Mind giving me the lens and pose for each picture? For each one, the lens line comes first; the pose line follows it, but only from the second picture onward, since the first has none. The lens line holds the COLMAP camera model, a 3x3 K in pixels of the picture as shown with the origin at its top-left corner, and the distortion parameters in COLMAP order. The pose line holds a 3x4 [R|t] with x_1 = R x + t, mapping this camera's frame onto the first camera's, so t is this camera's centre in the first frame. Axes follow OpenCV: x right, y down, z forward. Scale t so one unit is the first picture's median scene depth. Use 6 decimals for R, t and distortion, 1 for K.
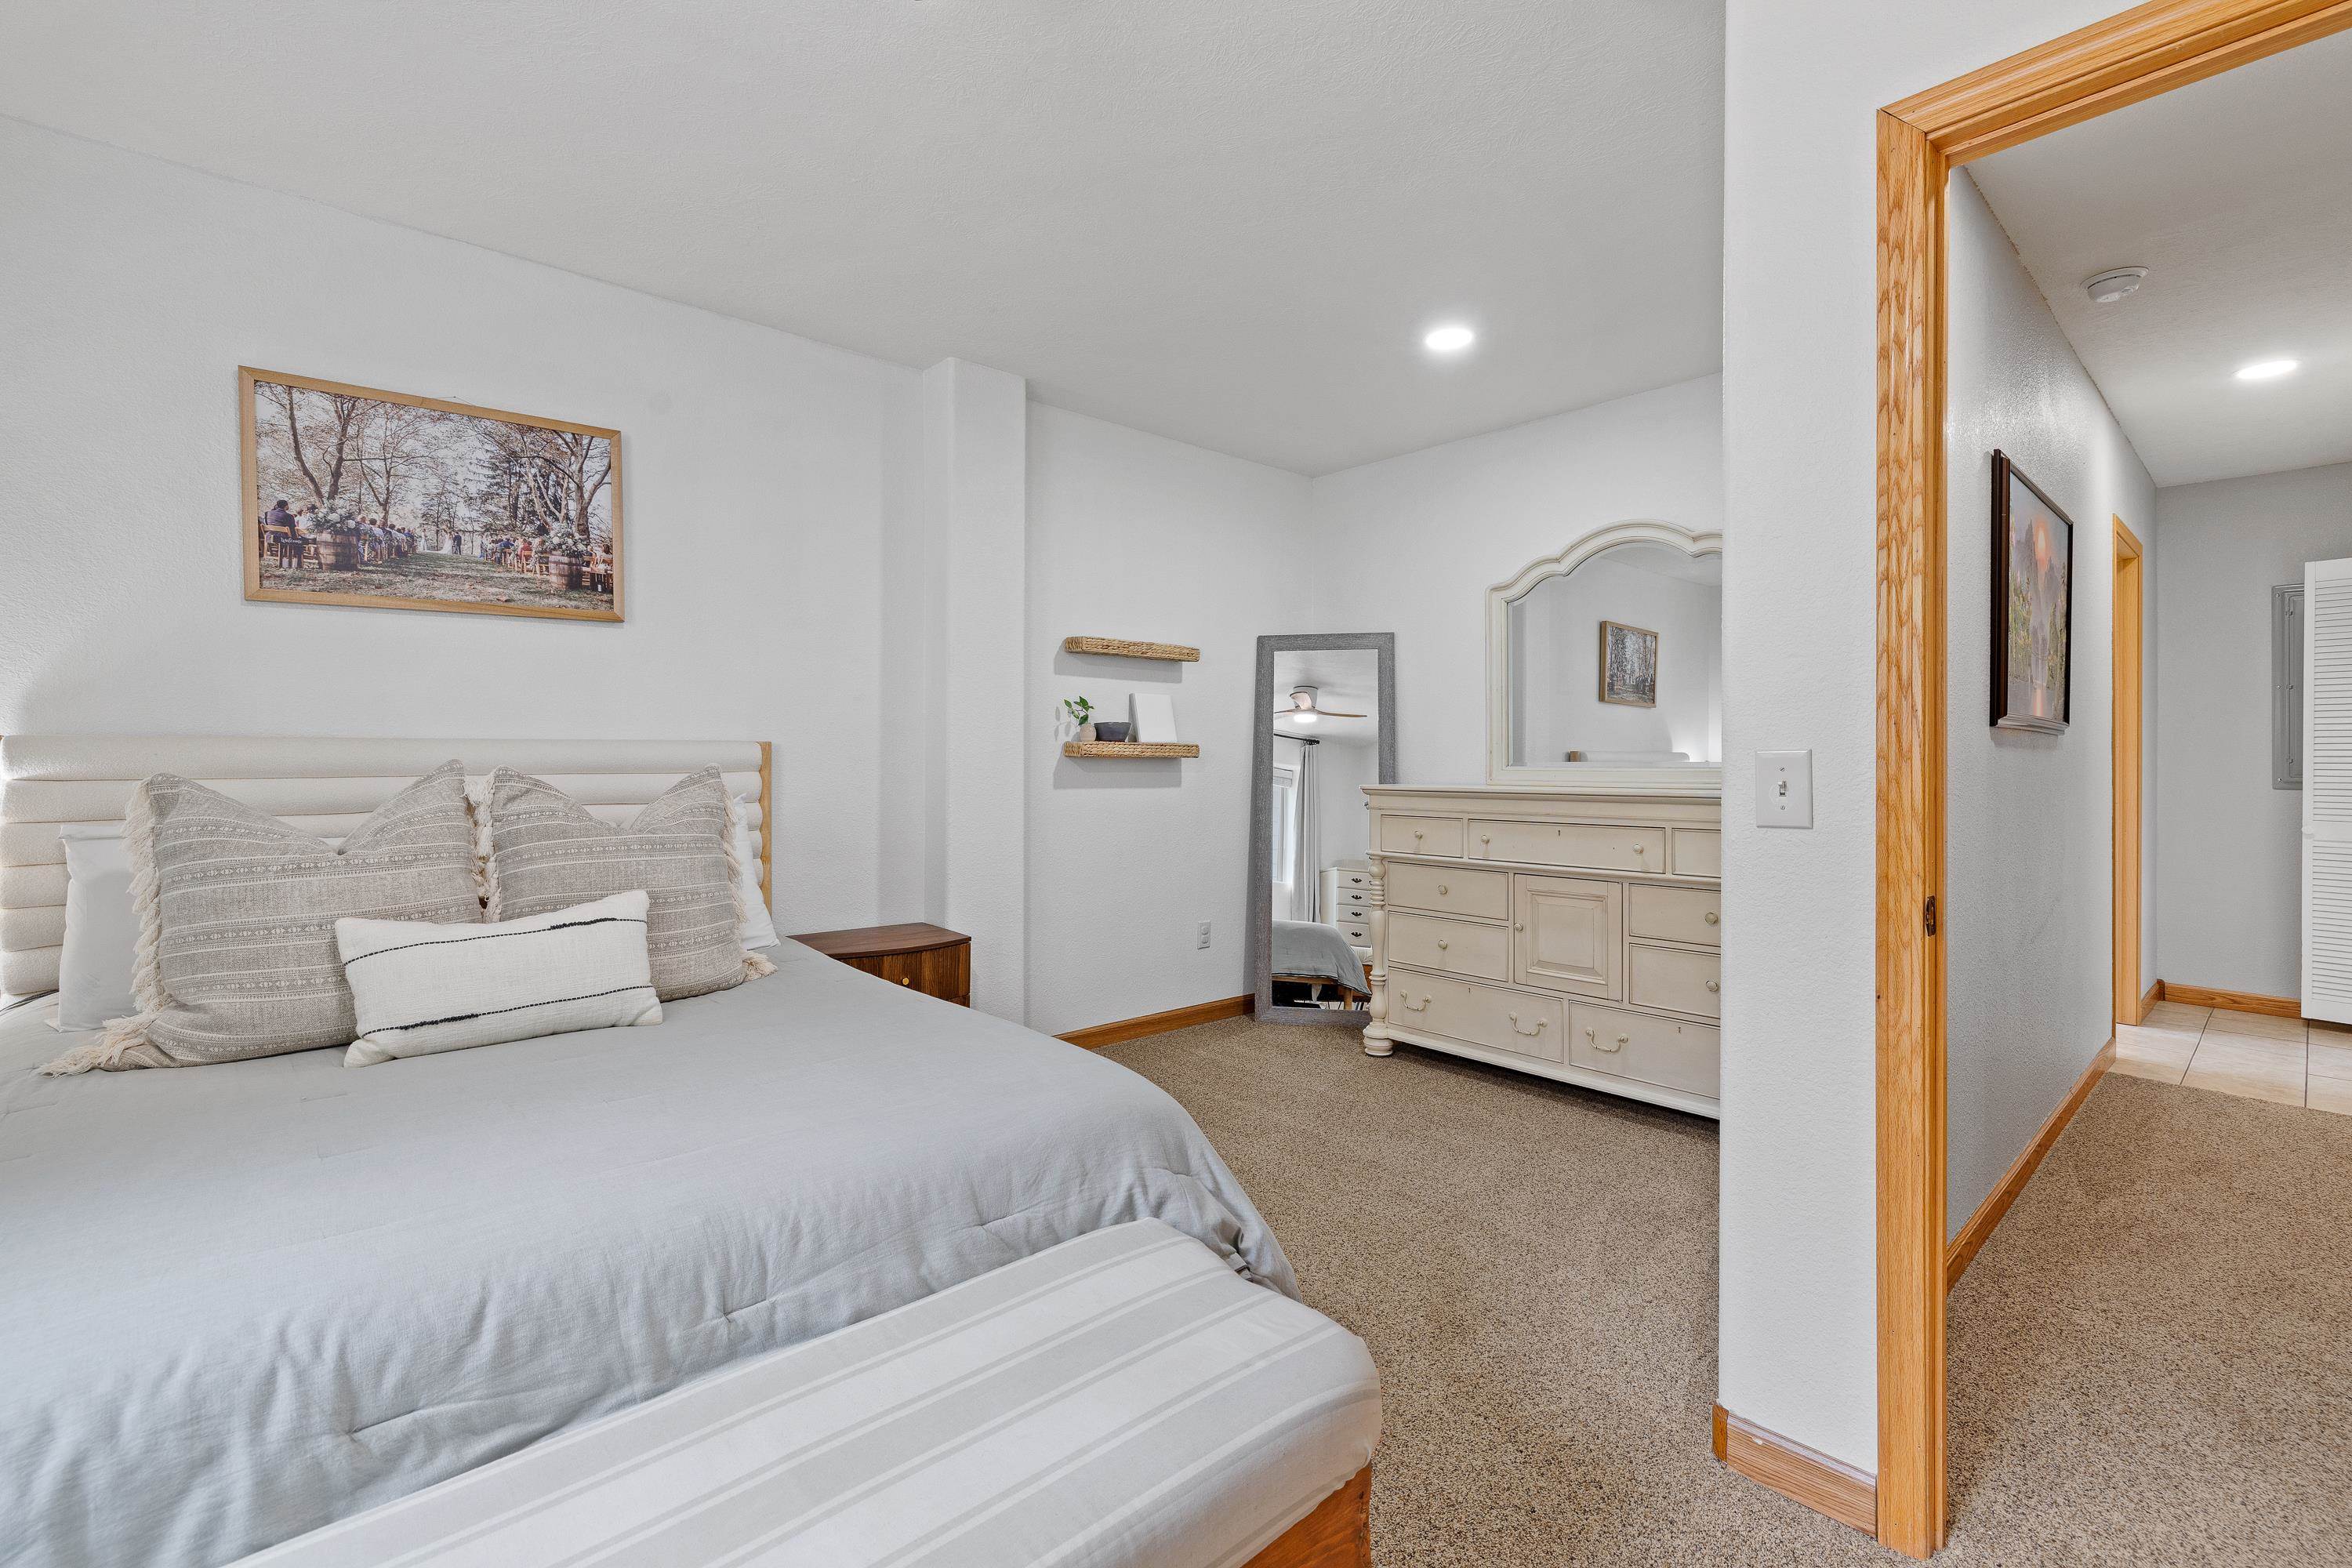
lens RADIAL K [[1017.0, 0, 1161.2], [0, 1017.0, 761.3], [0, 0, 1]] dist [-0.003493, 0.001243]
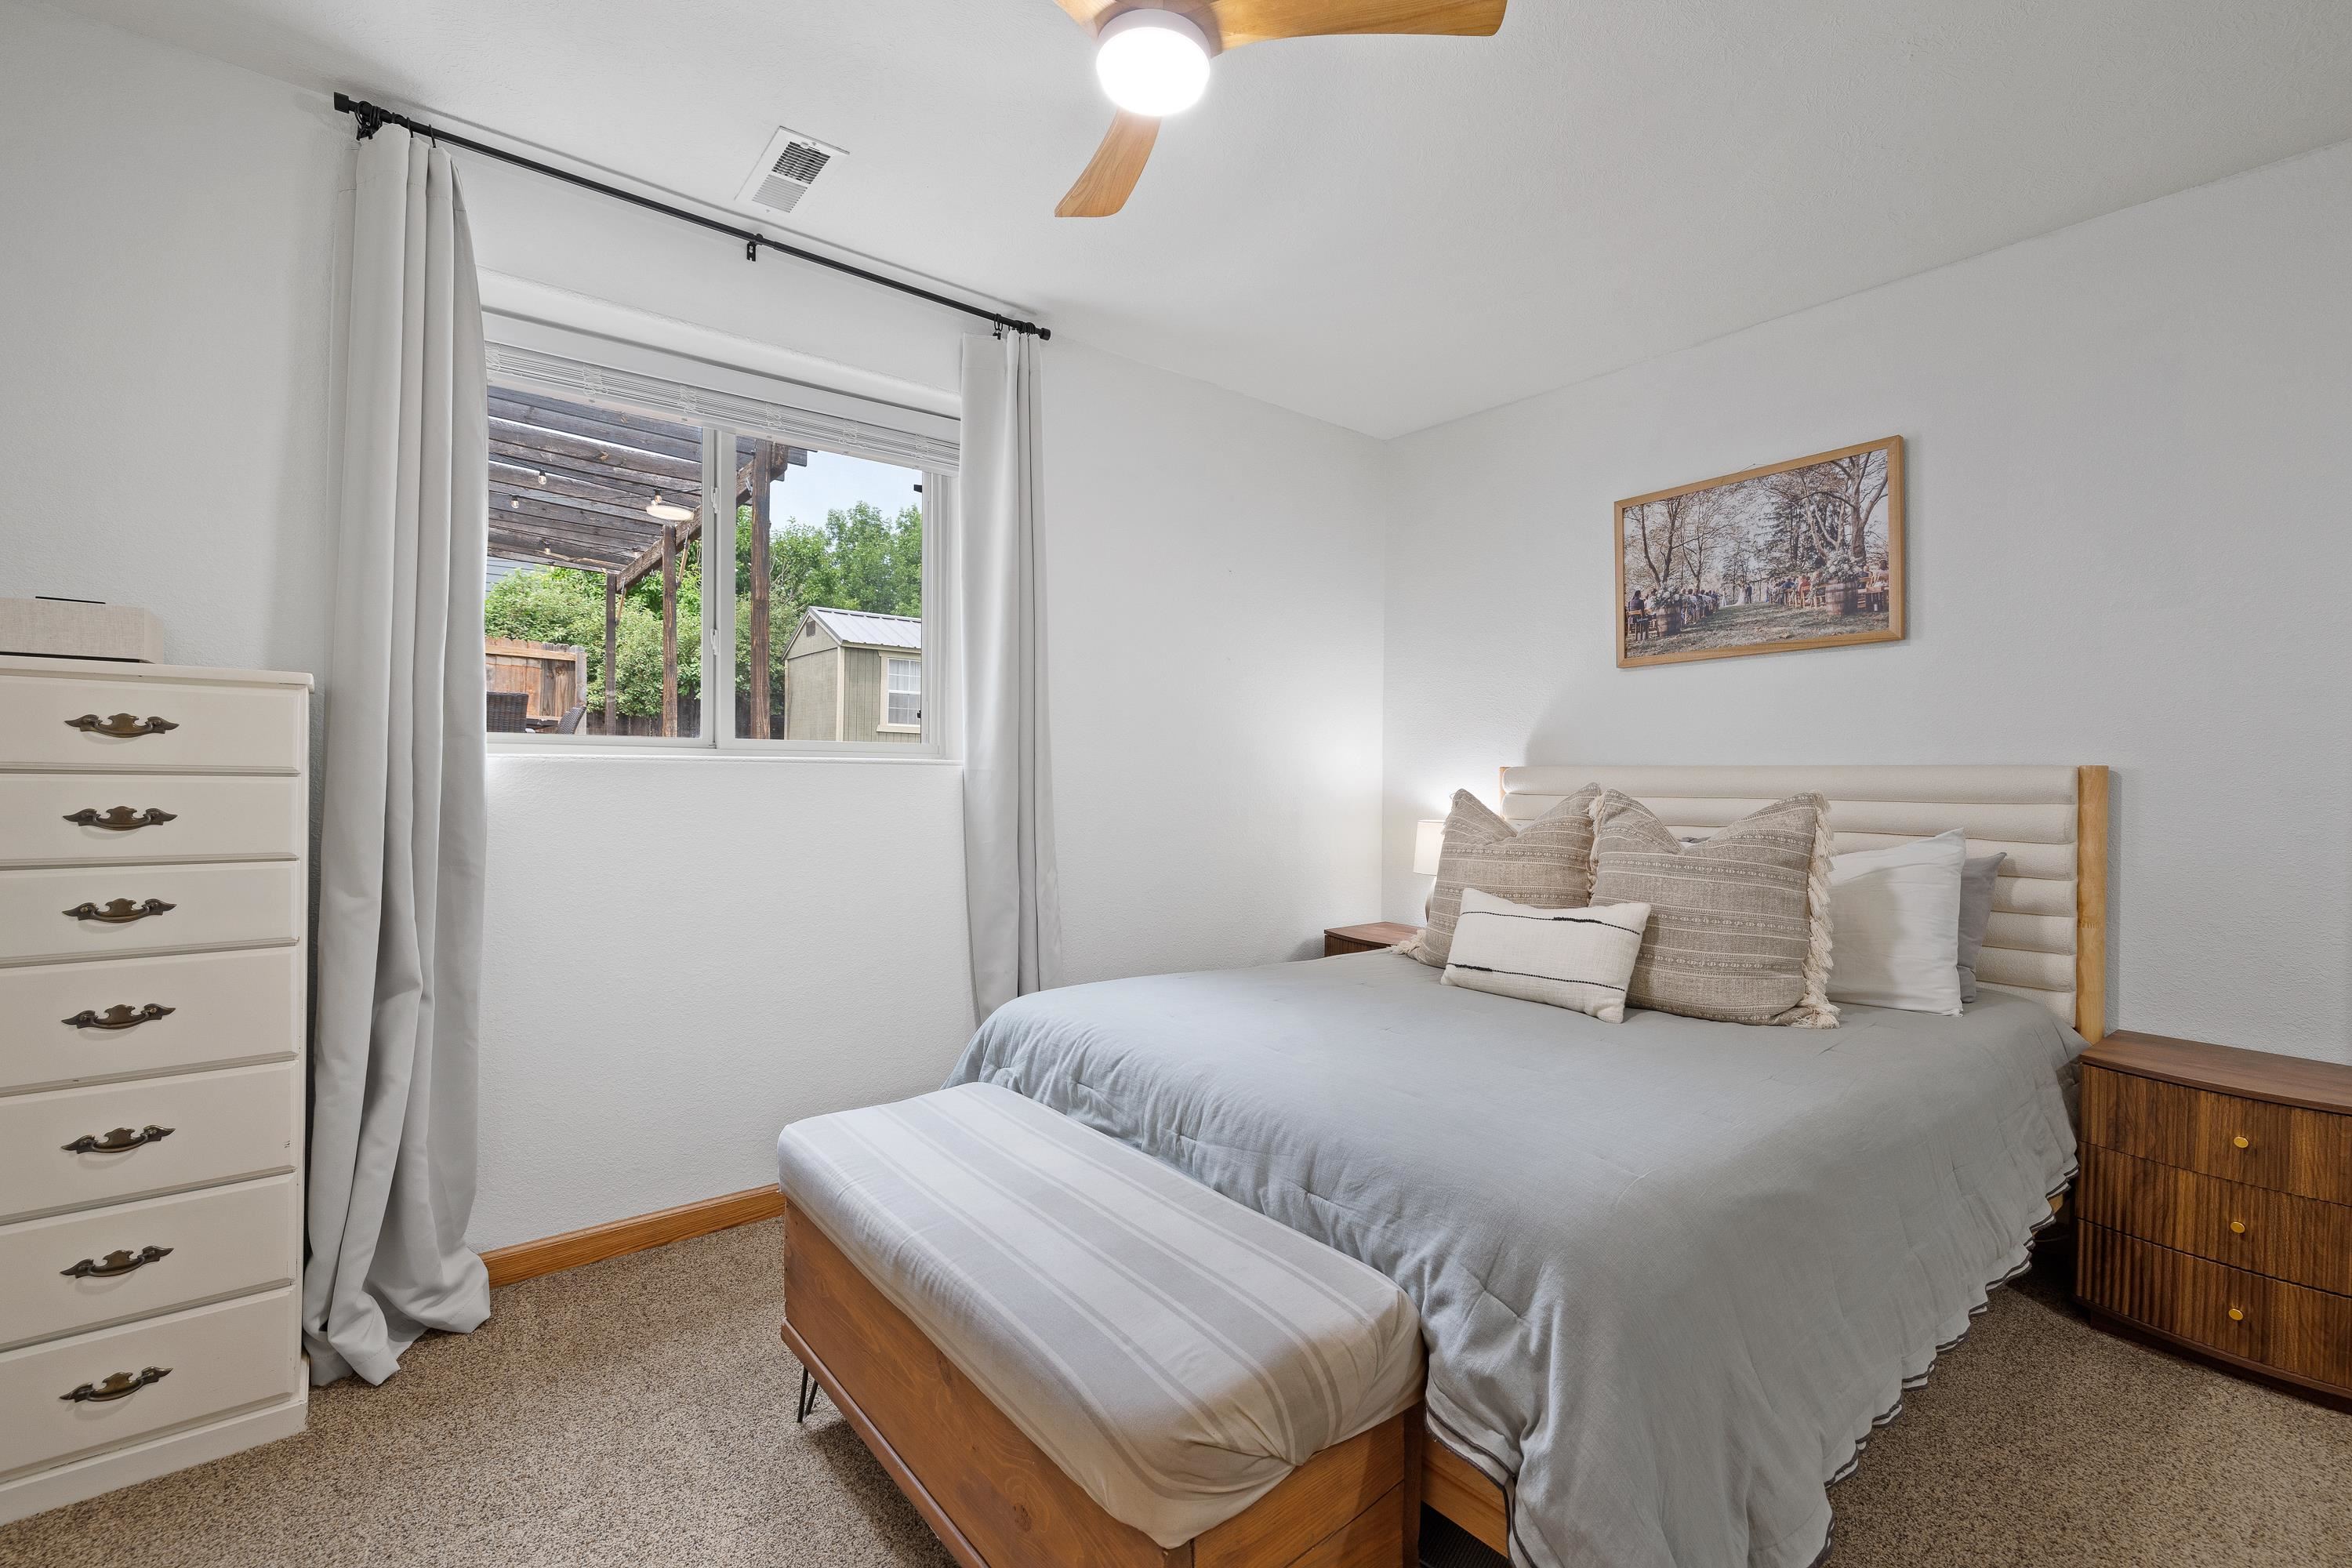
lens RADIAL K [[1017.0, 0, 1219.3], [0, 1017.0, 778.8], [0, 0, 1]] dist [-0.003493, 0.001243]
pose [[-0.020090, 0.001602, -0.999797, 0.494259], [-0.014805, 0.999889, 0.001900, -0.001776], [0.999689, 0.014840, -0.020064, 0.474714]]
